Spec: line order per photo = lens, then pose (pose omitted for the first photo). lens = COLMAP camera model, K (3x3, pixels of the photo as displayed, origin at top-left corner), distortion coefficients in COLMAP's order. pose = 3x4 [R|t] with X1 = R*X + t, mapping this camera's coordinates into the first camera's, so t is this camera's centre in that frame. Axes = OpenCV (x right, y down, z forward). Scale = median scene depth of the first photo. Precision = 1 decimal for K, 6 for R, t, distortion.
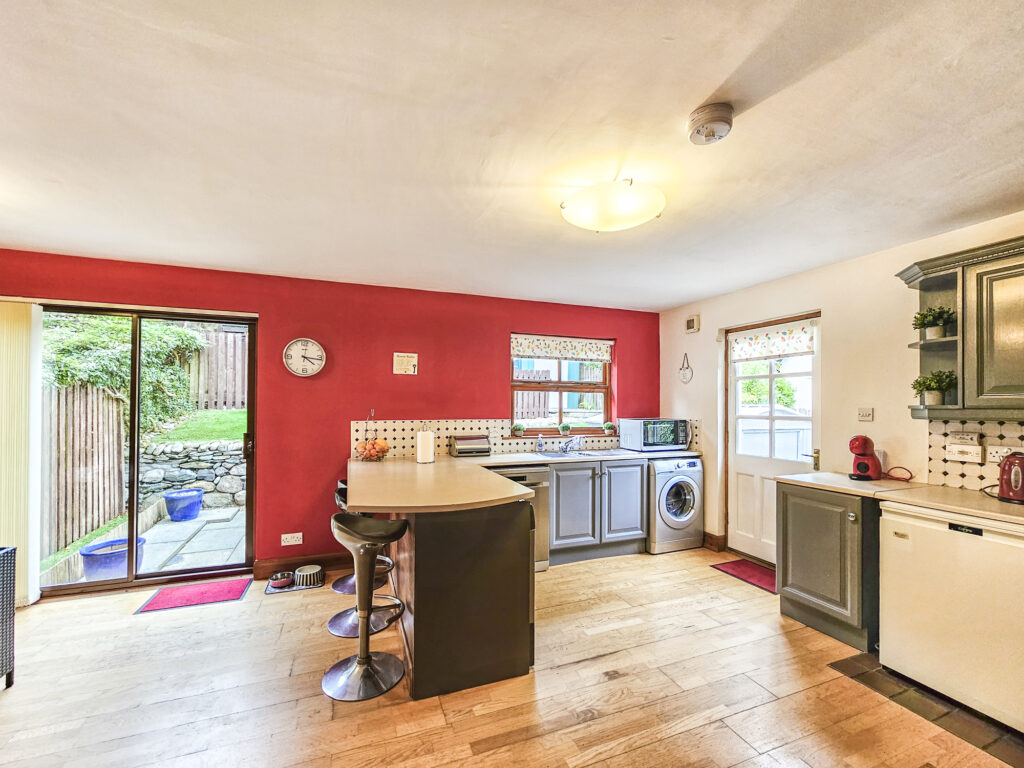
lens RADIAL K [[423.8, 0, 513.5], [0, 423.8, 404.2], [0, 0, 1]] dist [-0.001459, -0.000325]
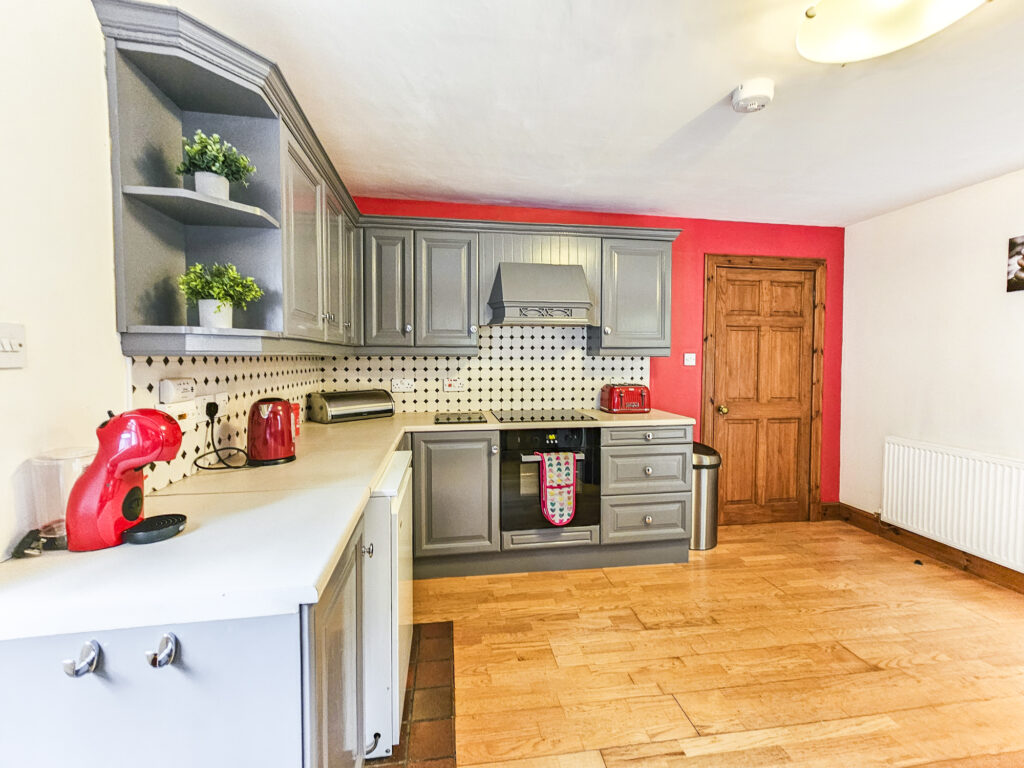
lens RADIAL K [[444.2, 0, 514.6], [0, 444.2, 370.9], [0, 0, 1]] dist [0.000309, -0.000176]
pose [[-0.977316, -0.014562, 0.211286, 0.348913], [-0.008535, 0.999531, 0.029409, 0.023760], [-0.211615, 0.026938, -0.976982, 0.982078]]
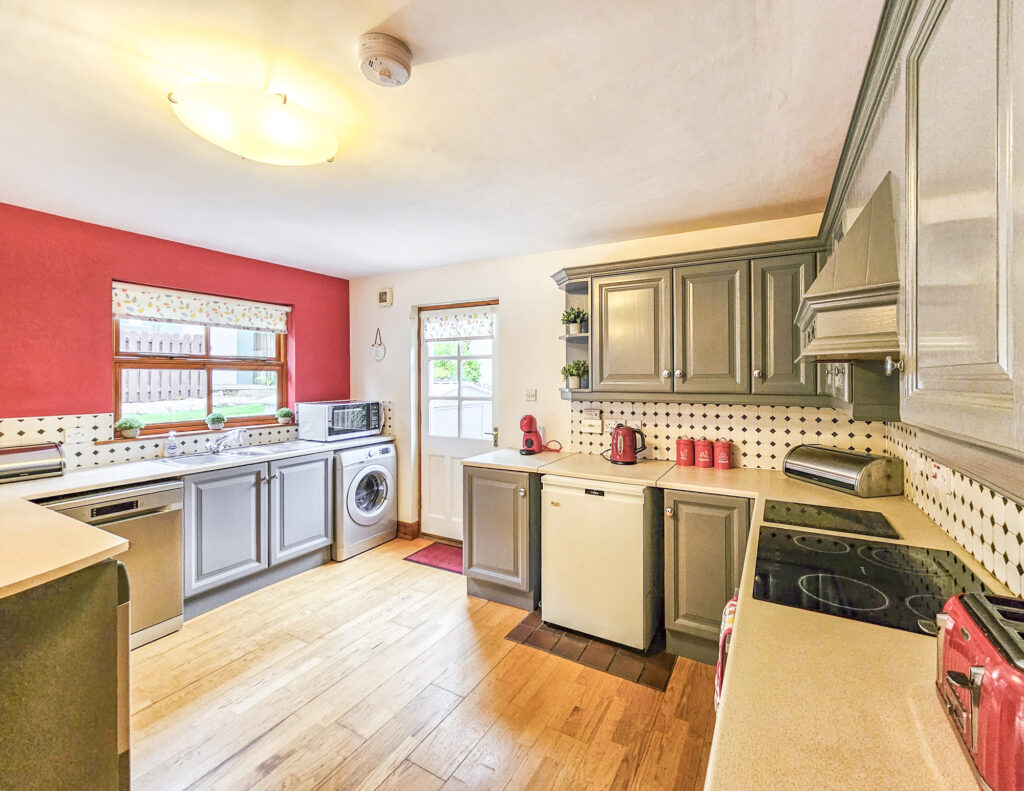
lens RADIAL K [[445.5, 0, 532.0], [0, 445.5, 376.9], [0, 0, 1]] dist [-0.000282, -0.000196]
pose [[0.764820, -0.004956, 0.644225, 0.052619], [0.002742, 0.999986, 0.004438, -0.024335], [-0.644239, -0.001628, 0.764823, 0.068889]]
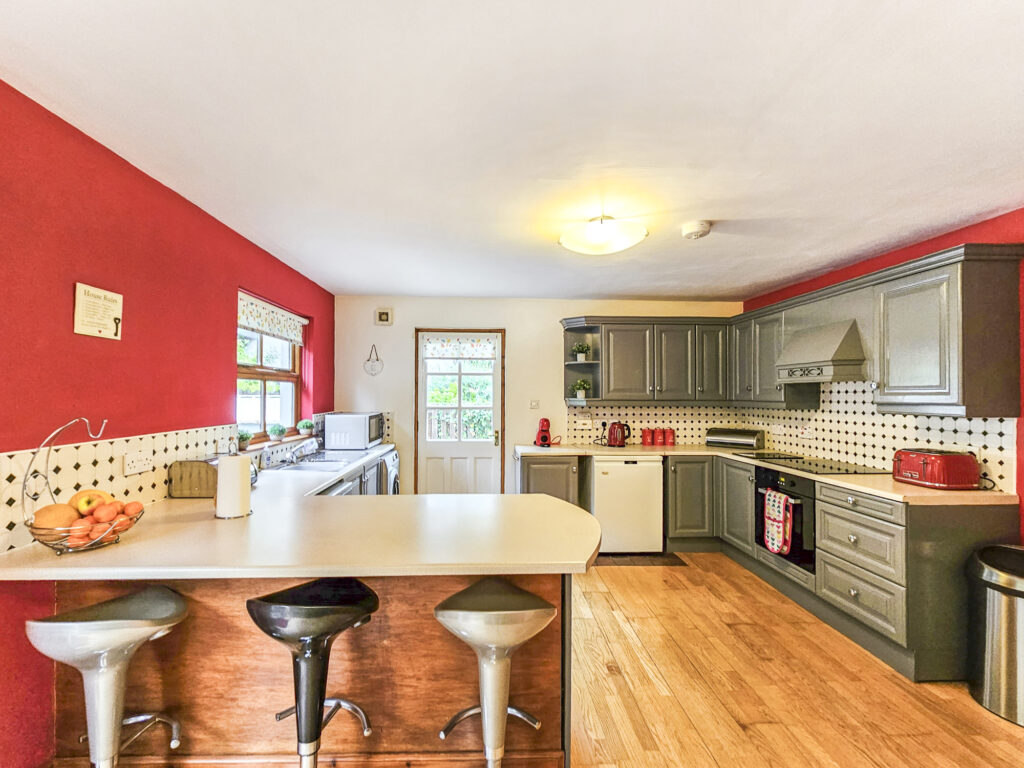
lens RADIAL K [[449.9, 0, 494.5], [0, 449.9, 389.0], [0, 0, 1]] dist [-0.000518, 0.000039]
pose [[0.335002, 0.006747, 0.942193, -0.593257], [-0.003848, 0.999976, -0.005792, -0.015893], [-0.942210, -0.001685, 0.335020, 0.480079]]
